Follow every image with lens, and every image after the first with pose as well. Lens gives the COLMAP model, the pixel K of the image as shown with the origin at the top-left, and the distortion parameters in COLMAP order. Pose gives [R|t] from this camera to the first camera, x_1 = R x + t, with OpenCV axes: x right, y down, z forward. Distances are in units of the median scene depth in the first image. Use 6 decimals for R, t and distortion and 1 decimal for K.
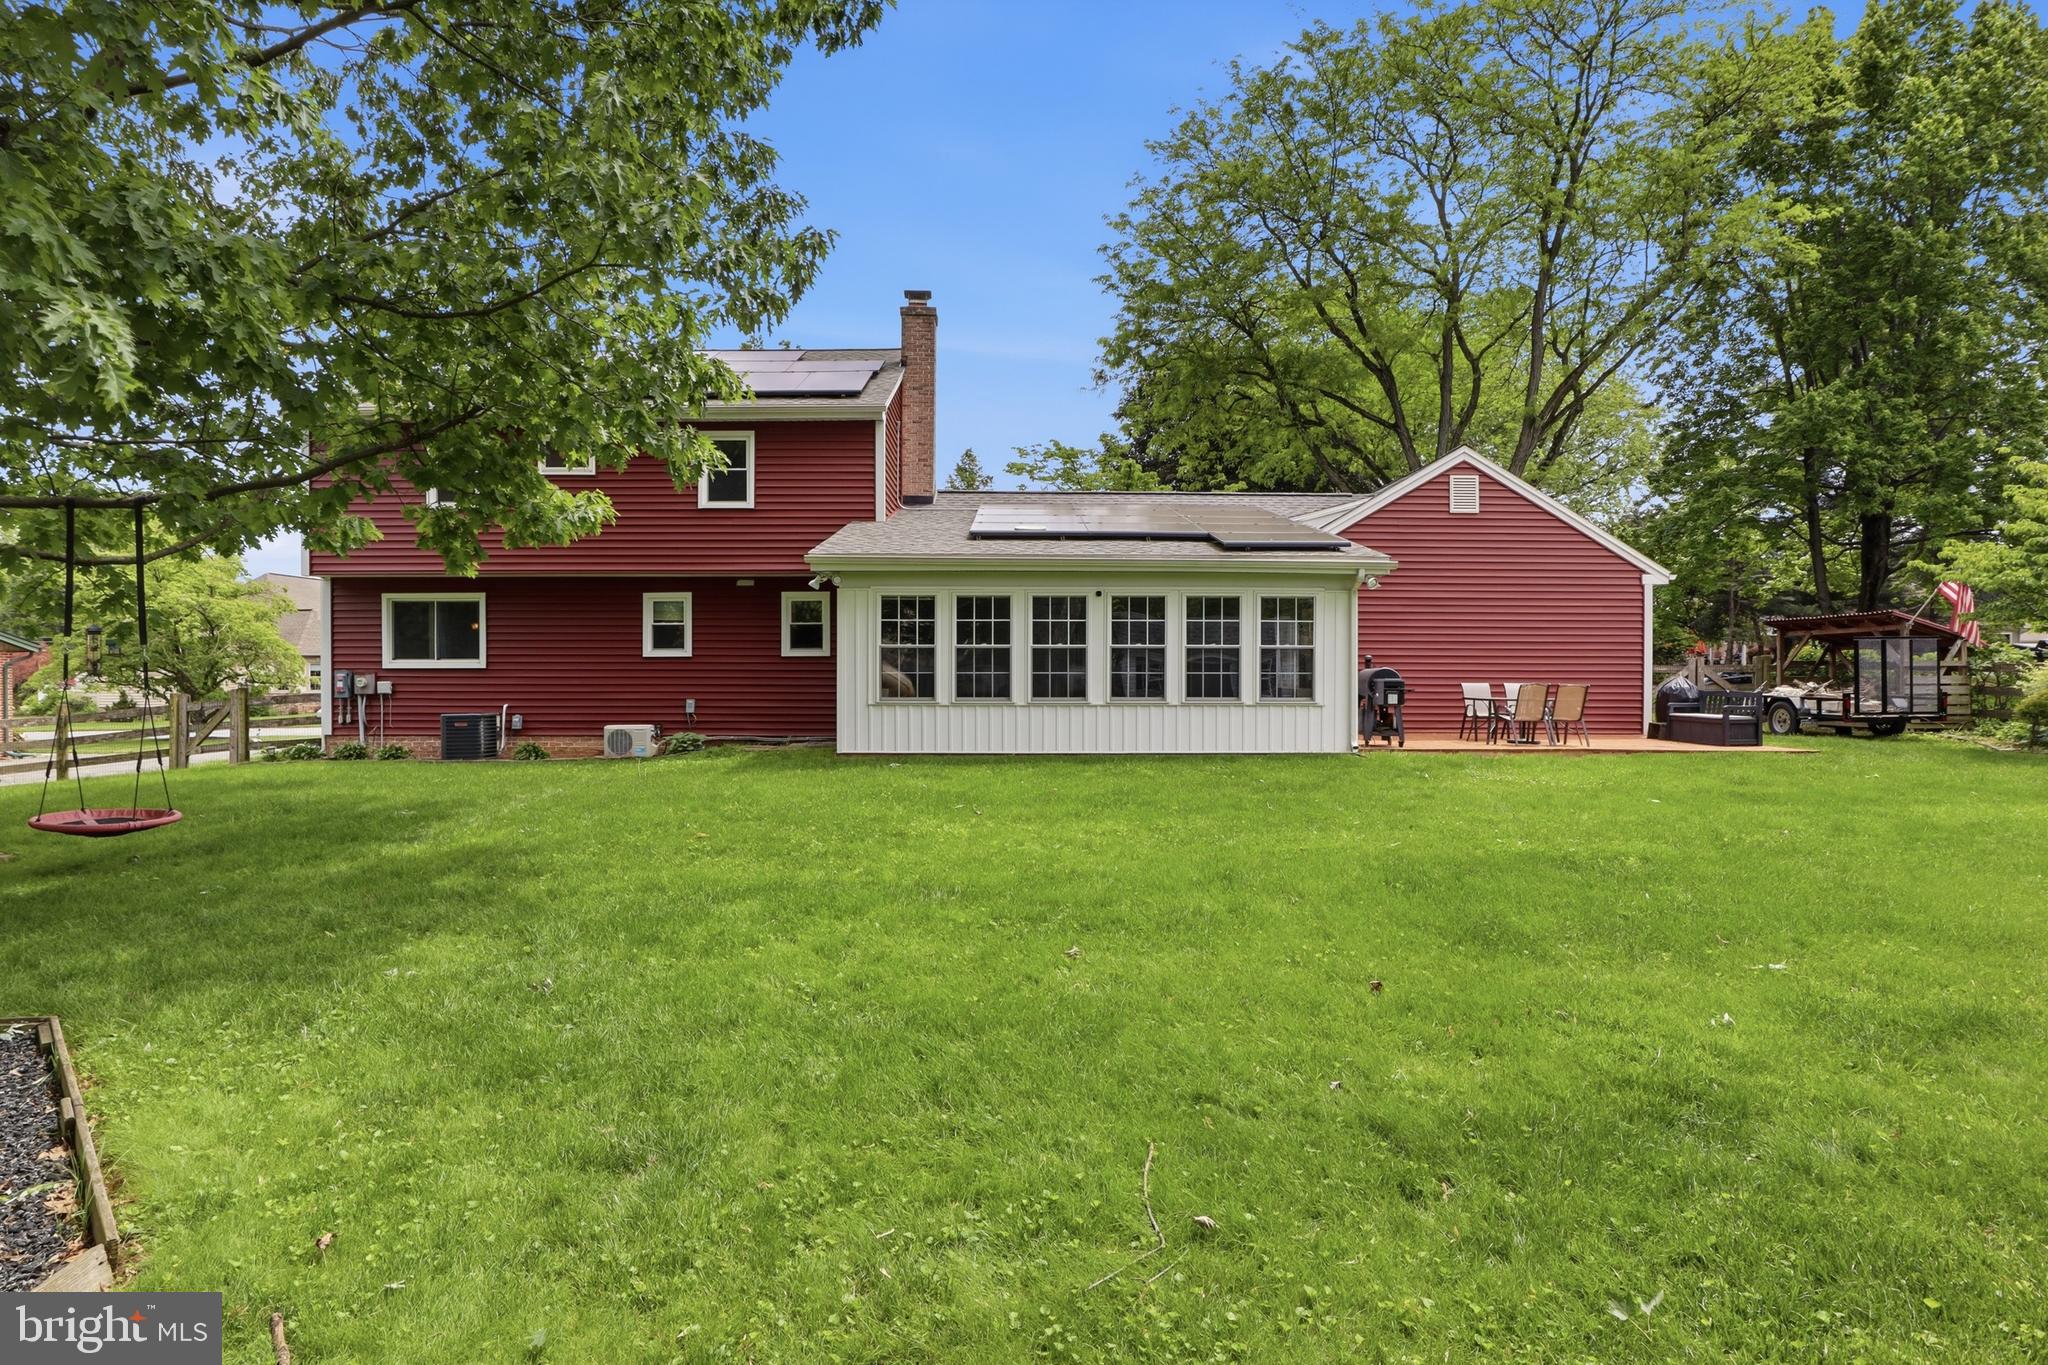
lens RADIAL K [[1048.9, 0, 1022.3], [0, 1048.9, 683.6], [0, 0, 1]] dist [-0.040302, 0.007561]
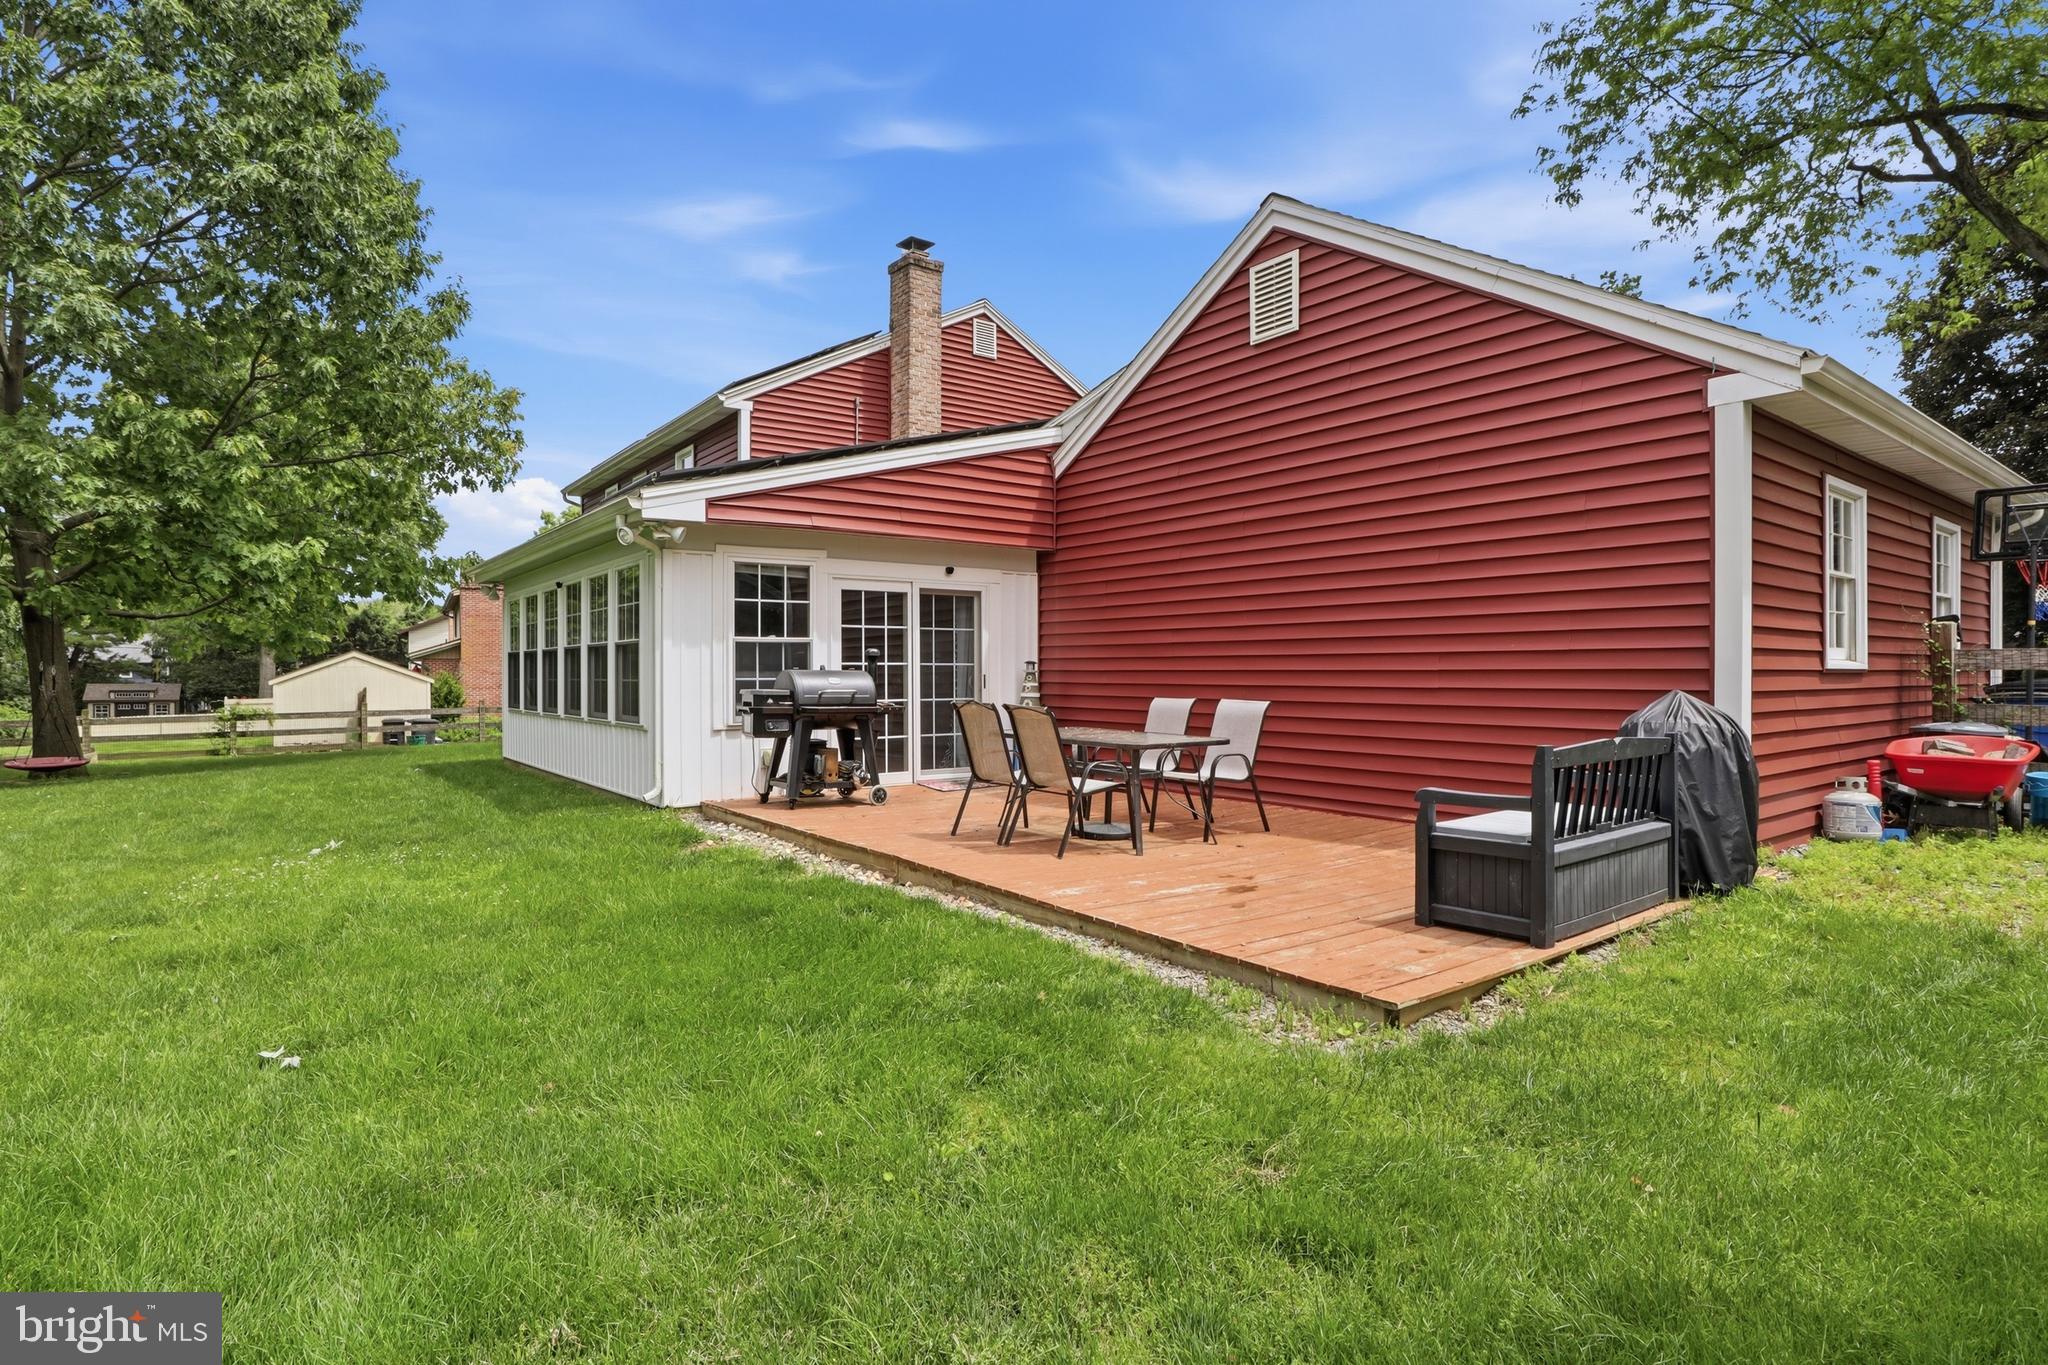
lens RADIAL K [[1048.9, 0, 1015.4], [0, 1048.9, 672.1], [0, 0, 1]] dist [-0.040302, 0.007561]
pose [[0.589479, -0.004081, -0.807773, 0.760932], [-0.002261, 0.999975, -0.006702, -0.008930], [0.807781, 0.005777, 0.589455, 0.645468]]
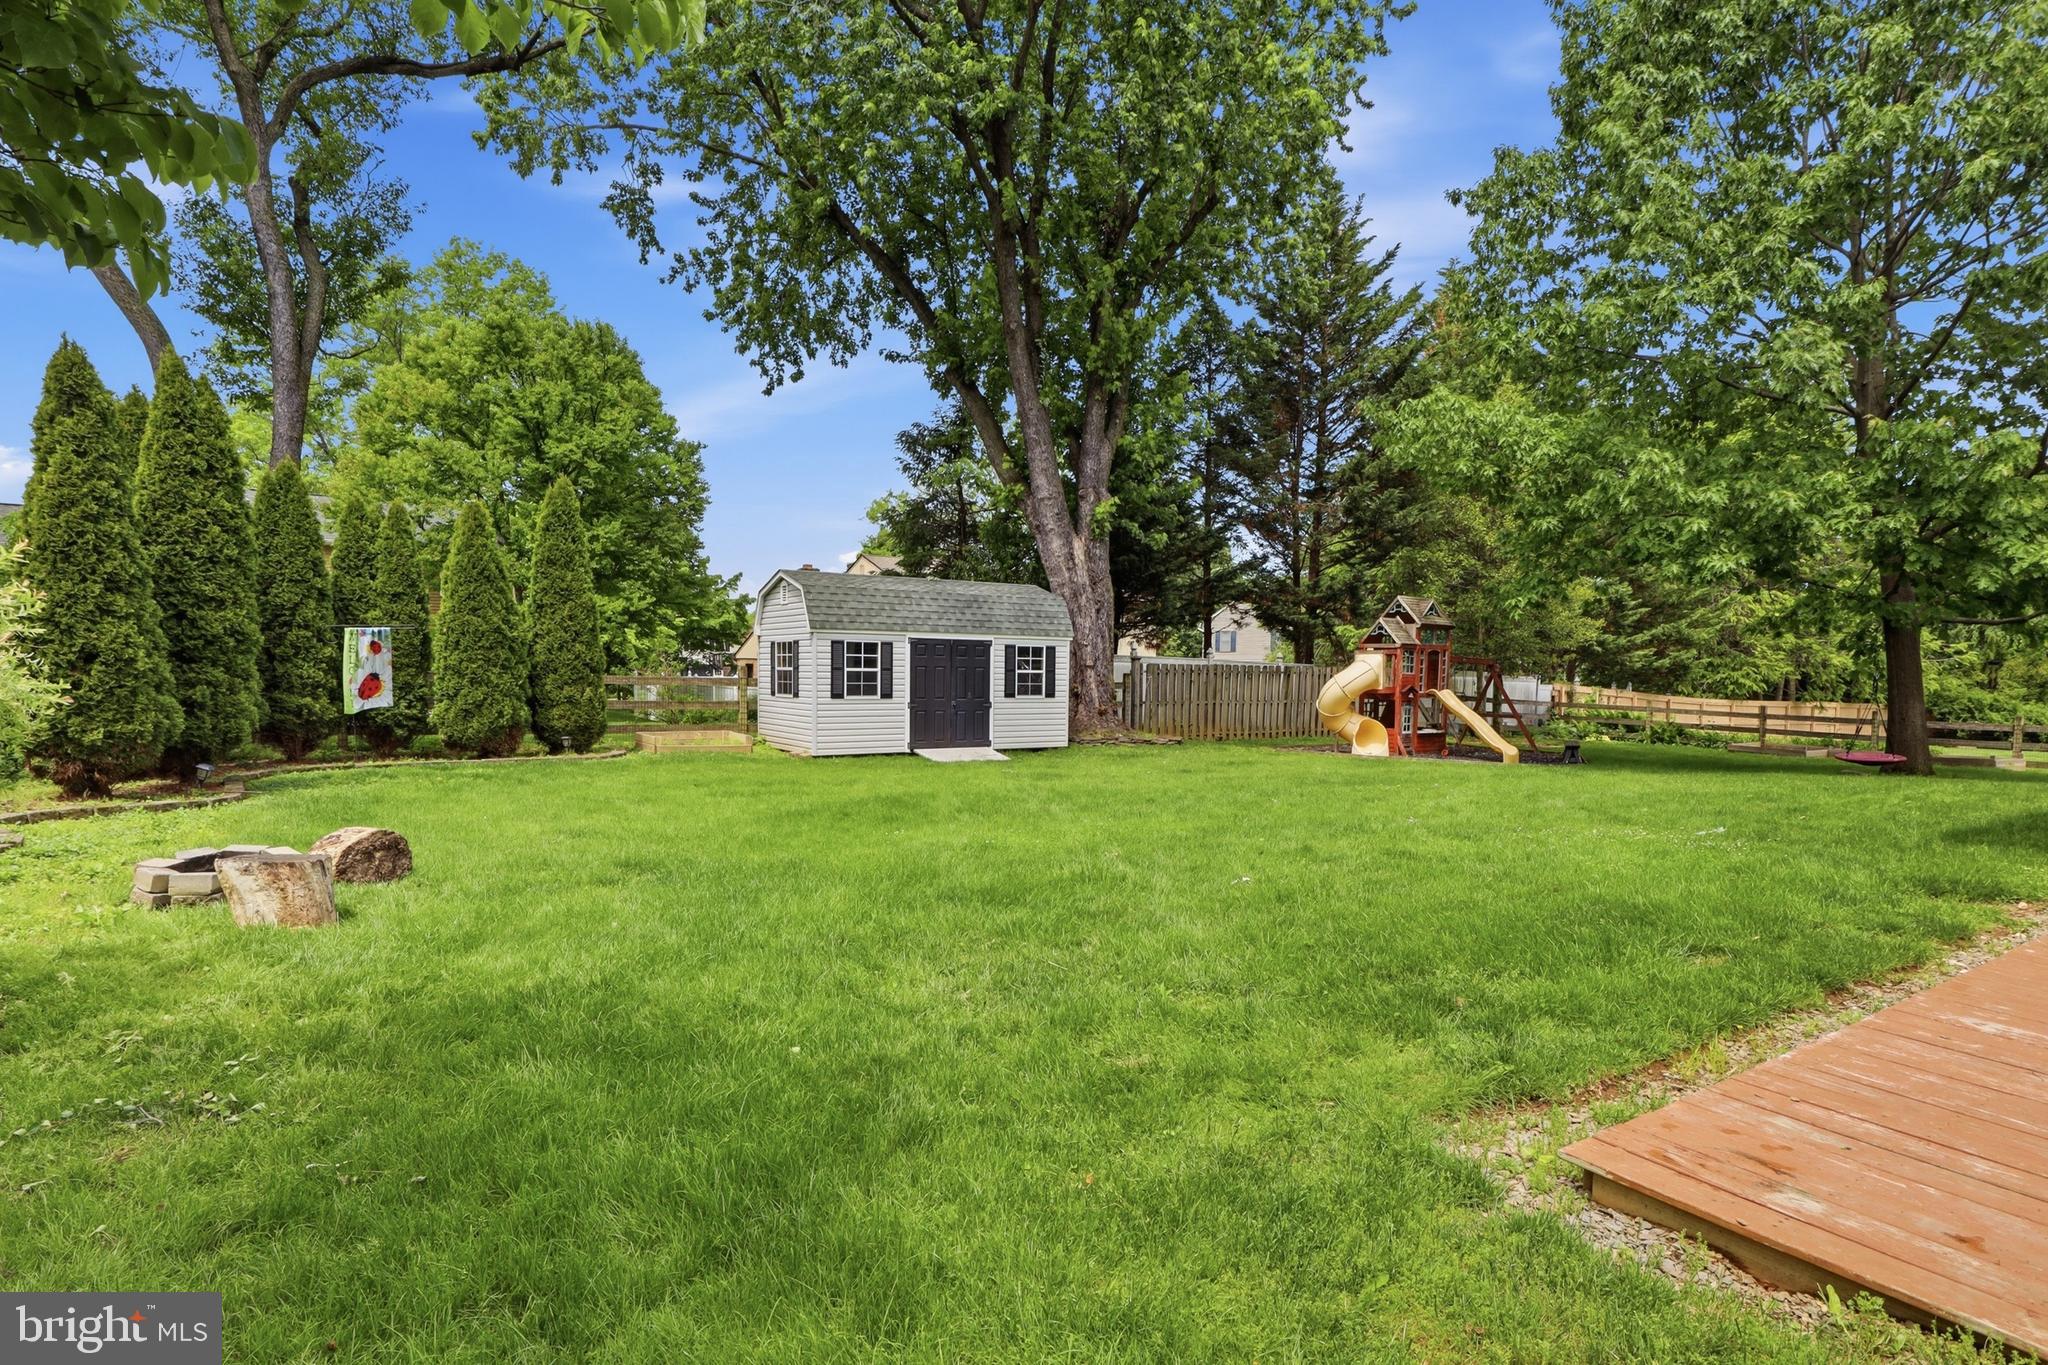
lens RADIAL K [[1048.9, 0, 1022.1], [0, 1048.9, 716.8], [0, 0, 1]] dist [-0.040302, 0.007561]
pose [[-0.848328, 0.013235, -0.529305, 0.782632], [-0.018223, 0.998365, 0.054171, -0.013793], [0.529157, 0.055600, -0.846700, 0.899896]]
